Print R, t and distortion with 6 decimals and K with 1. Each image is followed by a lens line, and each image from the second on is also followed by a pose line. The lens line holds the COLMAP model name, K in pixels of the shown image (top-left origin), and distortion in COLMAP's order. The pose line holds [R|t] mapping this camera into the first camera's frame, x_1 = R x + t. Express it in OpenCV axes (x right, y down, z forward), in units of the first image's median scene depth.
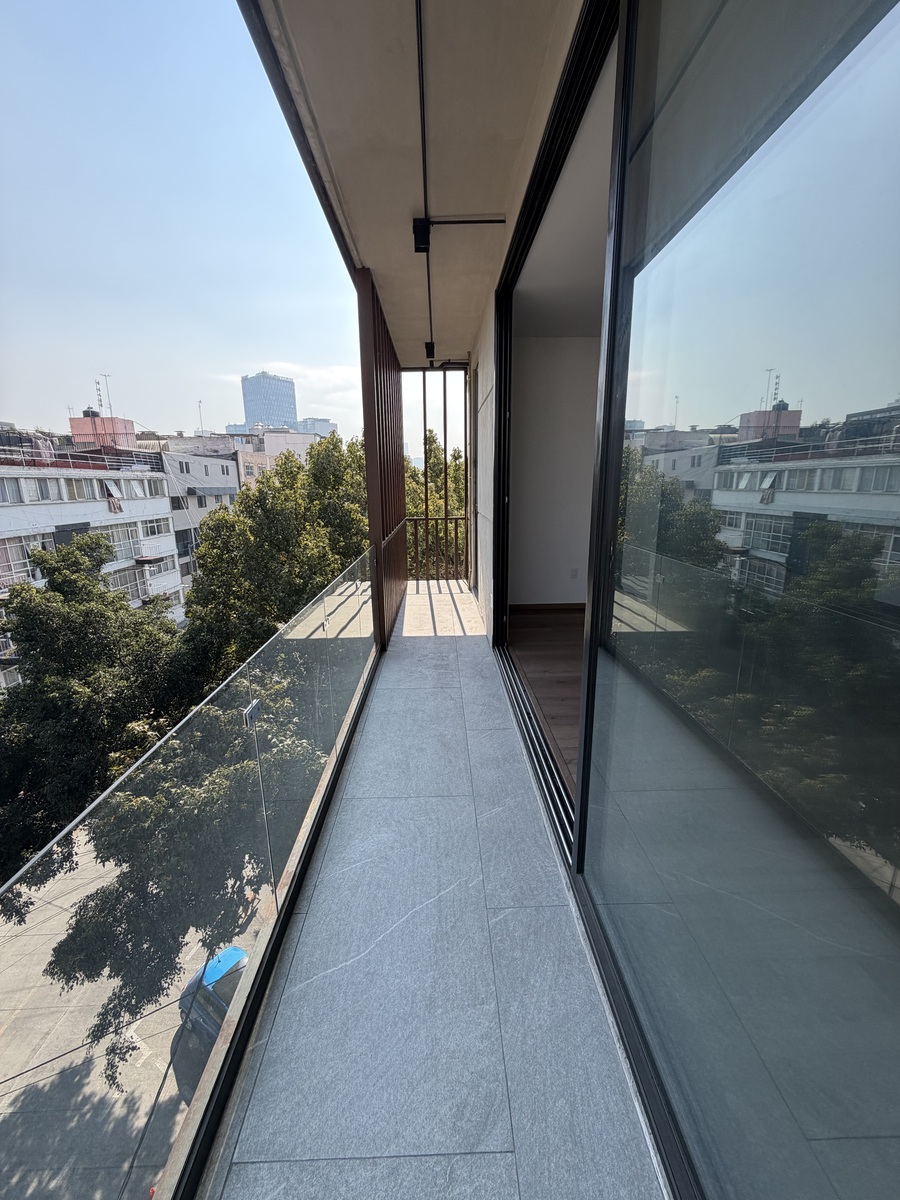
lens RADIAL K [[477.3, 0, 448.9], [0, 477.3, 596.9], [0, 0, 1]] dist [0.000787, 0.000164]
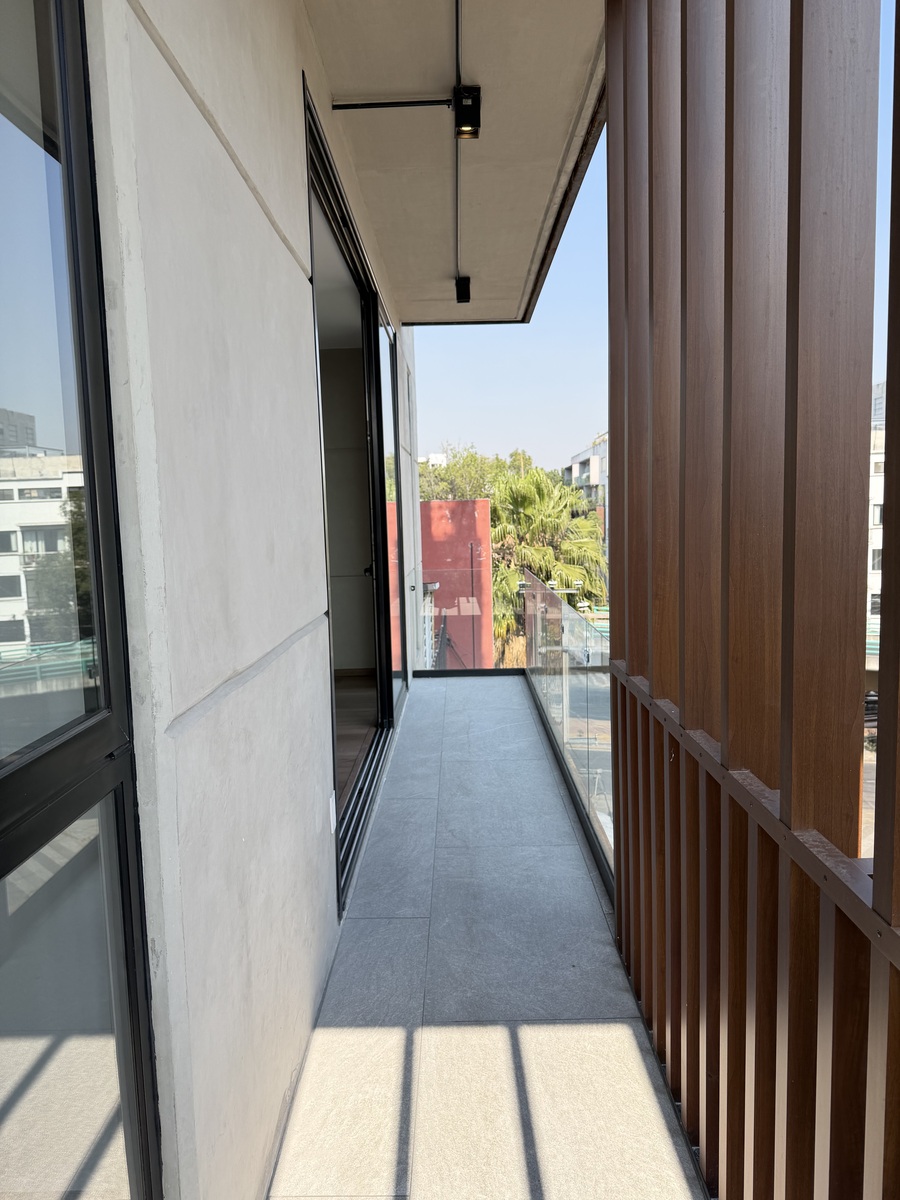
lens RADIAL K [[846.8, 0, 450.0], [0, 846.8, 600.0], [0, 0, 1]] dist [-0.000003, -0.000032]
pose [[-0.998574, 0.037883, 0.037626, -0.058283], [0.048193, 0.942840, 0.329743, -0.574317], [-0.022984, 0.331086, -0.943321, 2.430160]]
